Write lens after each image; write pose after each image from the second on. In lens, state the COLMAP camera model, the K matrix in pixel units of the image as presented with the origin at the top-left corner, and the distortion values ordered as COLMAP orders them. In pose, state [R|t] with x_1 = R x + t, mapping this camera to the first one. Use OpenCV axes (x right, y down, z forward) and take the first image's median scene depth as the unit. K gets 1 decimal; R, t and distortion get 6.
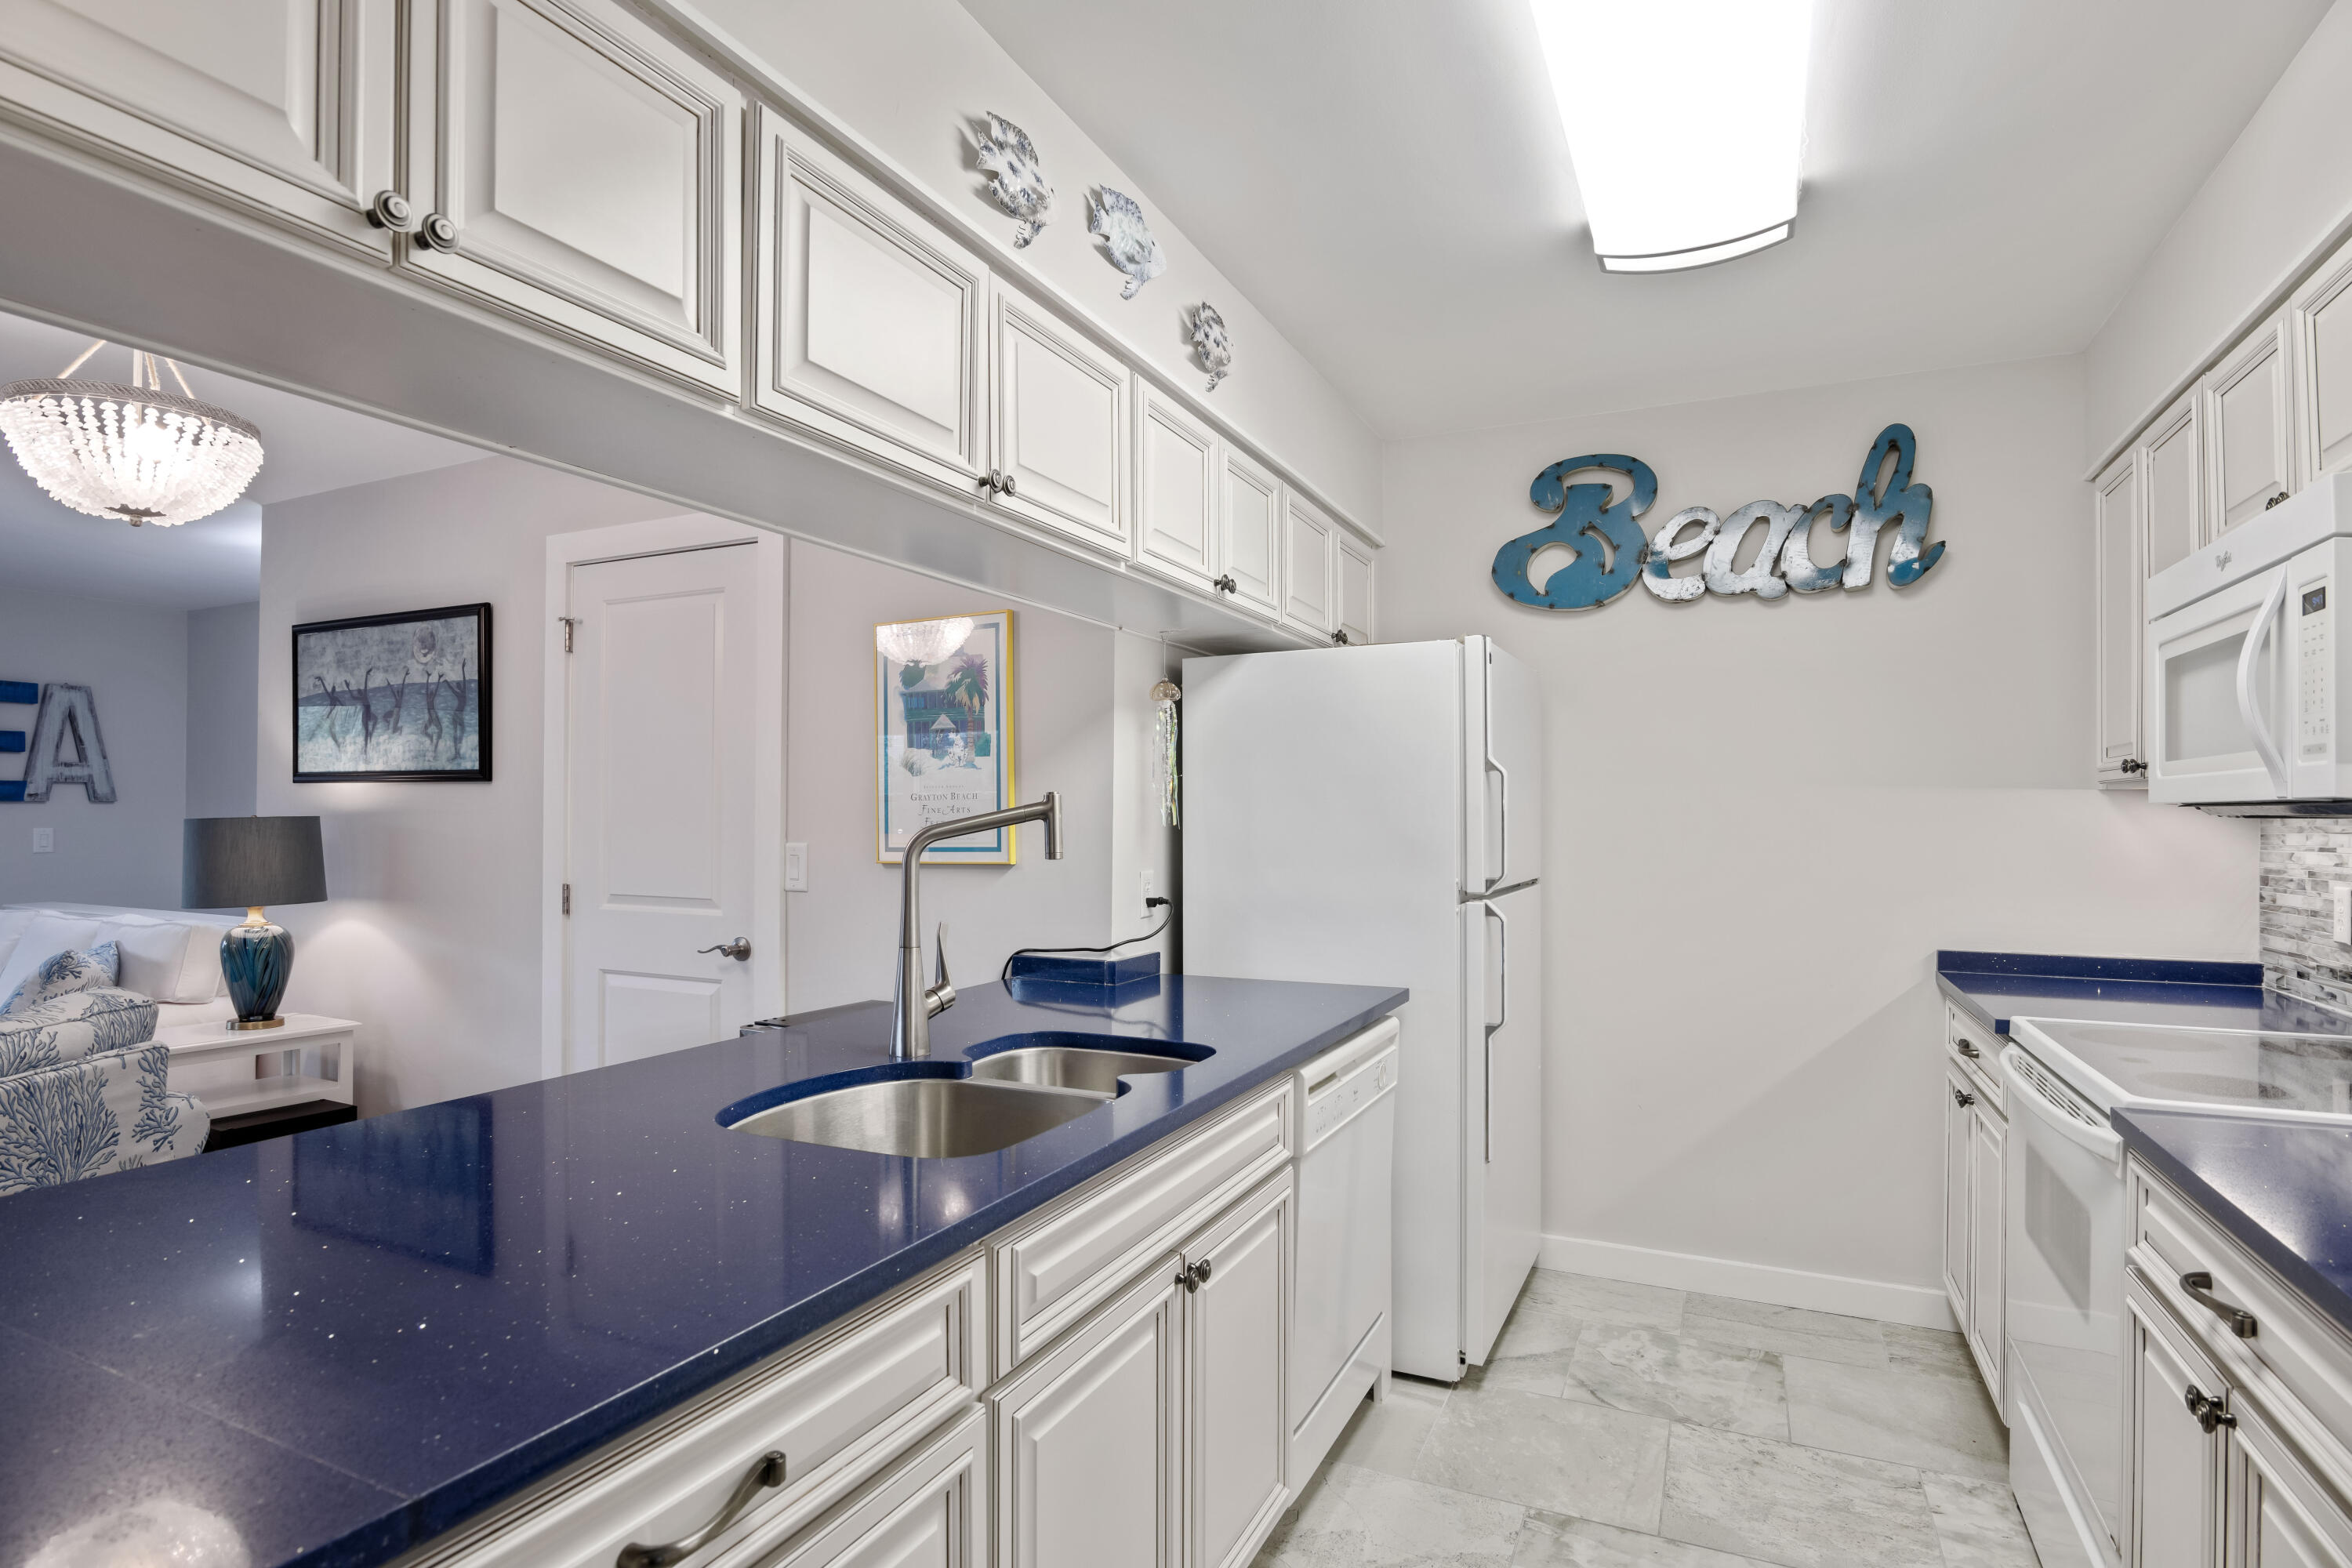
lens RADIAL K [[1172.9, 0, 1174.5], [0, 1172.9, 802.4], [0, 0, 1]] dist [-0.027140, -0.000641]
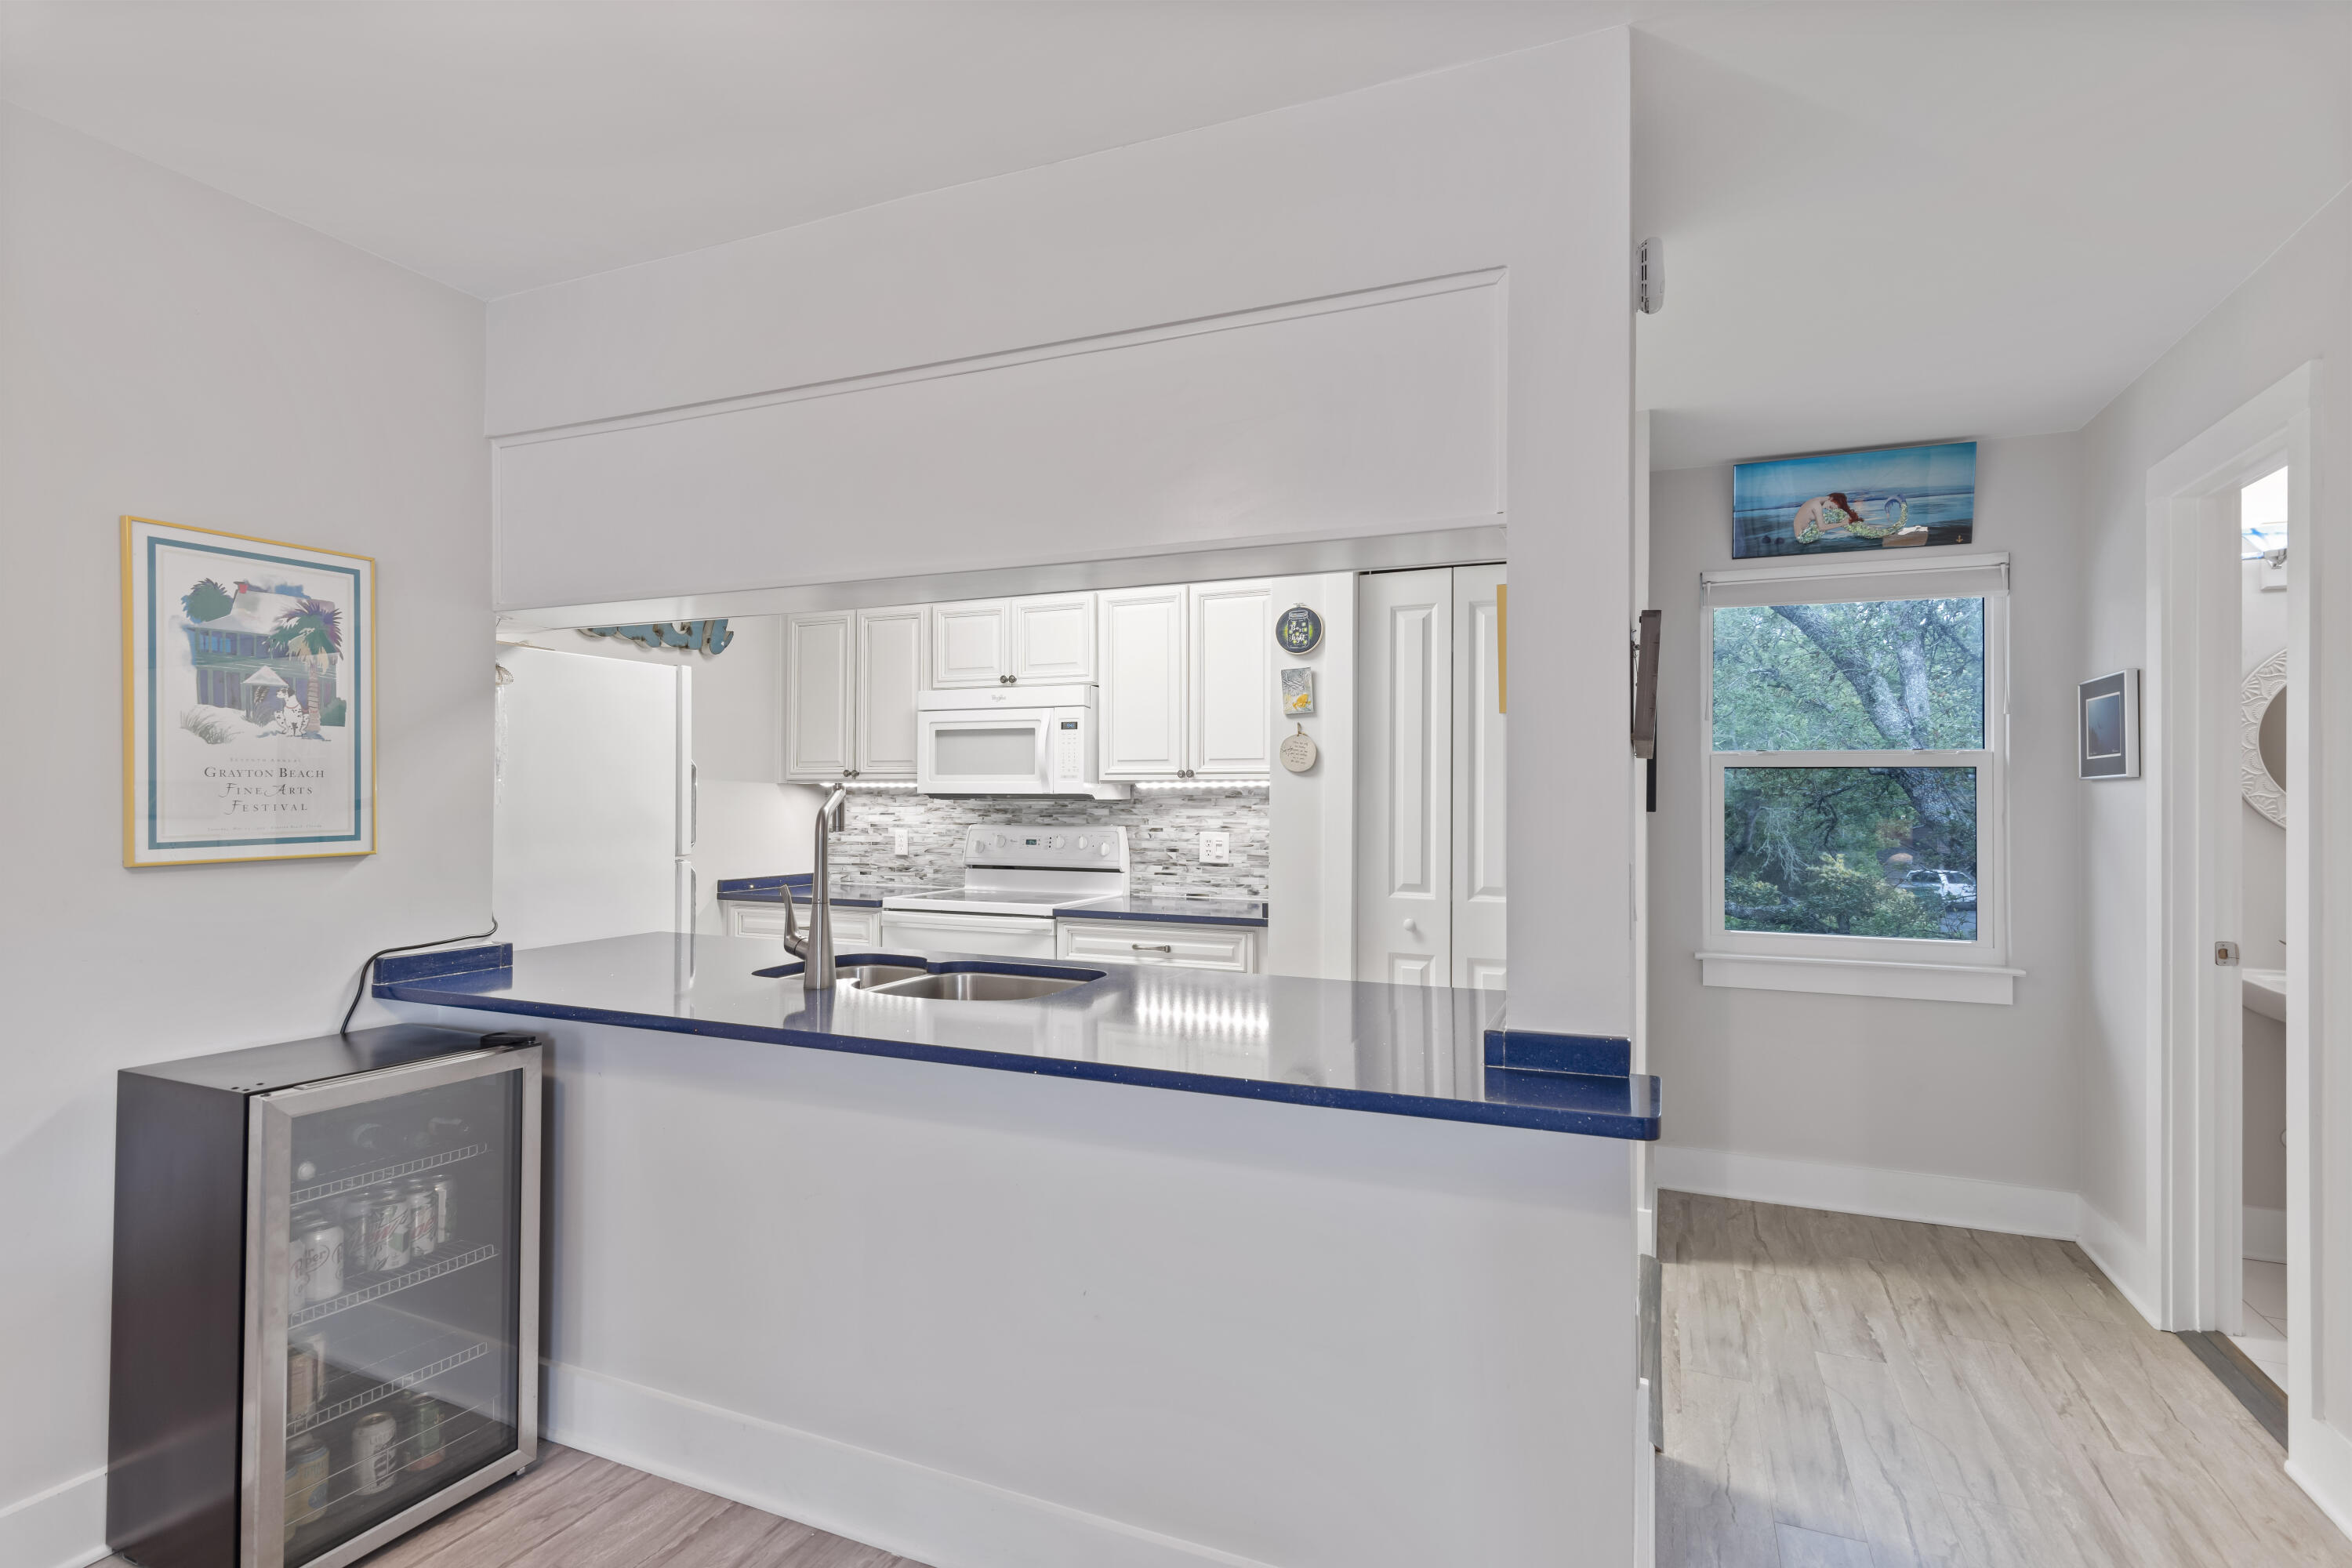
lens RADIAL K [[1172.9, 0, 1178.7], [0, 1172.9, 787.6], [0, 0, 1]] dist [-0.027140, -0.000641]
pose [[-0.061980, 0.008297, 0.998043, -0.999595], [-0.016664, 0.999817, -0.009347, 0.001892], [-0.997938, -0.017211, -0.061831, 0.446166]]
